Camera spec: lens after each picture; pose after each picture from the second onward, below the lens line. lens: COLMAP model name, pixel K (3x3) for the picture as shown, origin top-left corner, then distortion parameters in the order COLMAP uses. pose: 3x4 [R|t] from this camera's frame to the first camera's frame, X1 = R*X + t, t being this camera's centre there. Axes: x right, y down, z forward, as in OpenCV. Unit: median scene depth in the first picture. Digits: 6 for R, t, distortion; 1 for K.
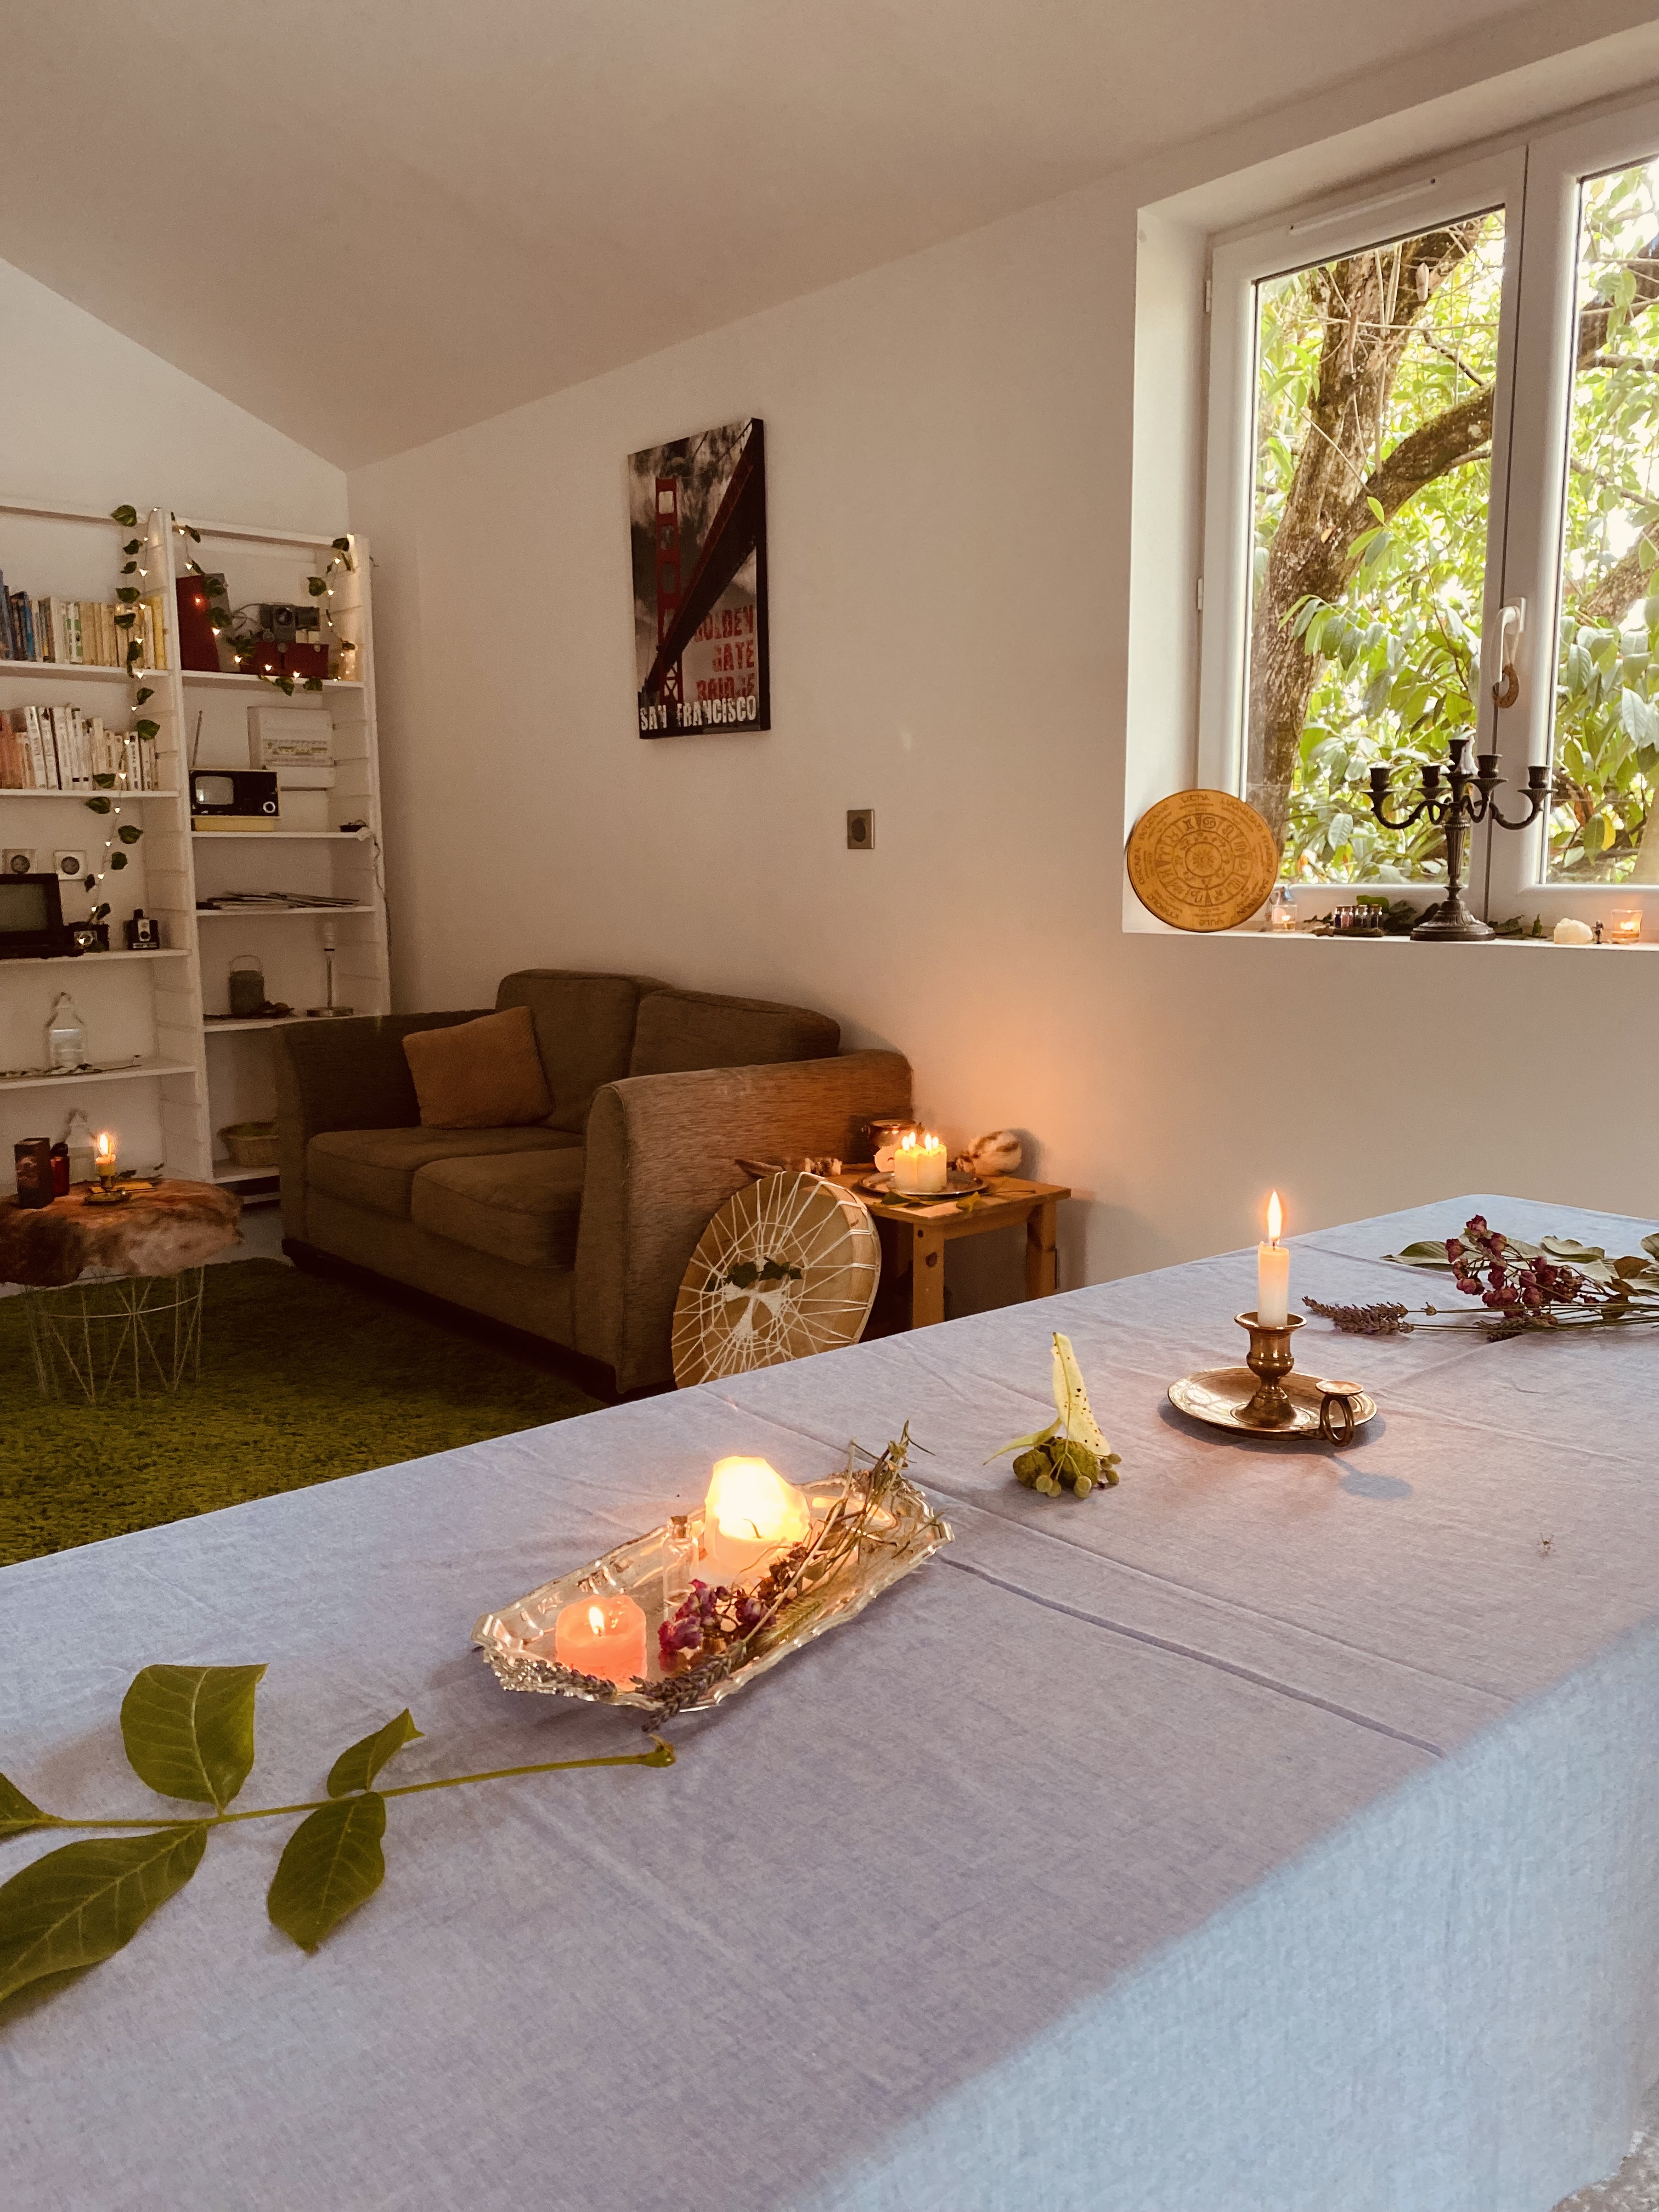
lens RADIAL K [[1738.6, 0, 840.9], [0, 1738.6, 1118.4], [0, 0, 1]] dist [-0.006301, -0.010150]
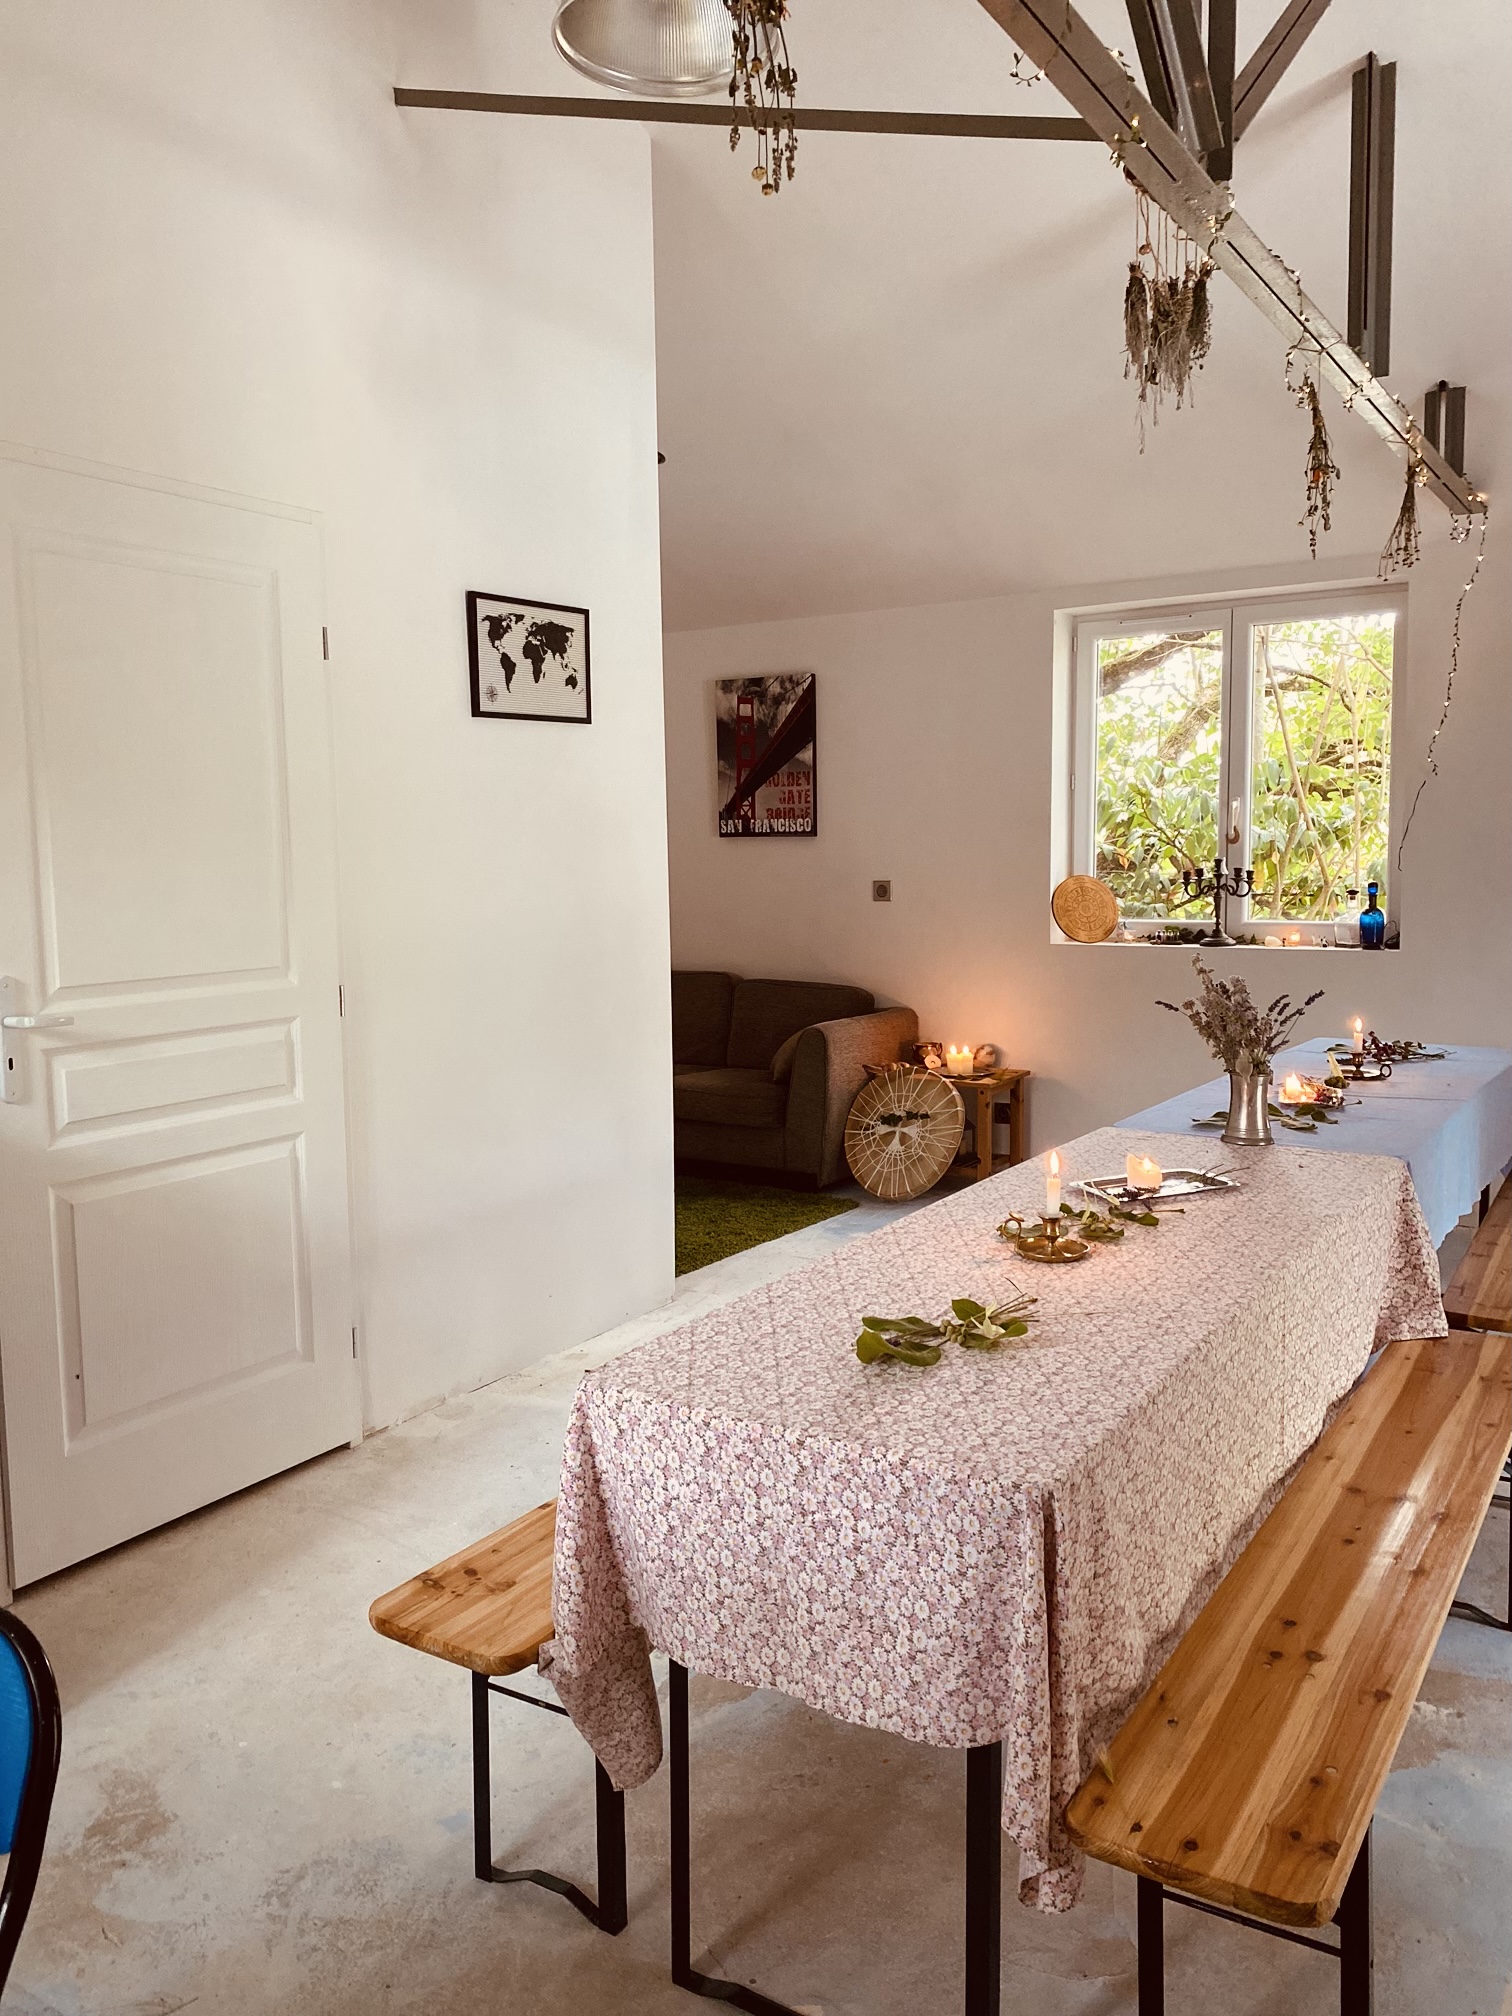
lens RADIAL K [[1584.6, 0, 746.4], [0, 1584.6, 1001.4], [0, 0, 1]] dist [-0.006301, -0.010150]
pose [[0.957920, -0.034904, 0.284904, -0.606458], [0.050291, 0.997634, -0.046869, 0.025999], [-0.282594, 0.059225, 0.957410, -0.585609]]
